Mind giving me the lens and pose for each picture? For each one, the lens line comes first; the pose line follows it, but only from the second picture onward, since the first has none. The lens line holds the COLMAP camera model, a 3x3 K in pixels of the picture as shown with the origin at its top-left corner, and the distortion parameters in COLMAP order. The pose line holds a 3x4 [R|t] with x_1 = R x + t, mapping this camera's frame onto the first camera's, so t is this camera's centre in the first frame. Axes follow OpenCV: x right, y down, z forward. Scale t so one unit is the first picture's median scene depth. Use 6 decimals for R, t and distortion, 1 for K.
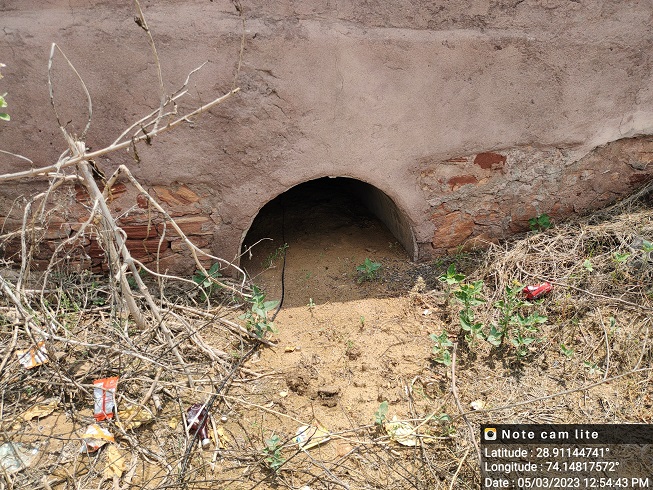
lens RADIAL K [[495.6, 0, 327.4], [0, 495.6, 242.8], [0, 0, 1]] dist [-0.010472, -0.017781]
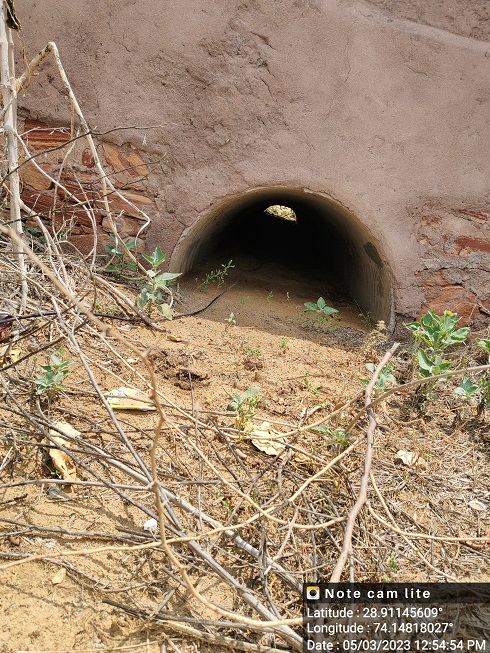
lens RADIAL K [[495.6, 0, 241.9], [0, 495.6, 328.2], [0, 0, 1]] dist [-0.010472, -0.017781]
pose [[0.937645, 0.269003, -0.220134, 0.155877], [-0.308332, 0.936066, -0.169447, 0.262340], [0.160478, 0.226756, 0.960640, 0.274265]]
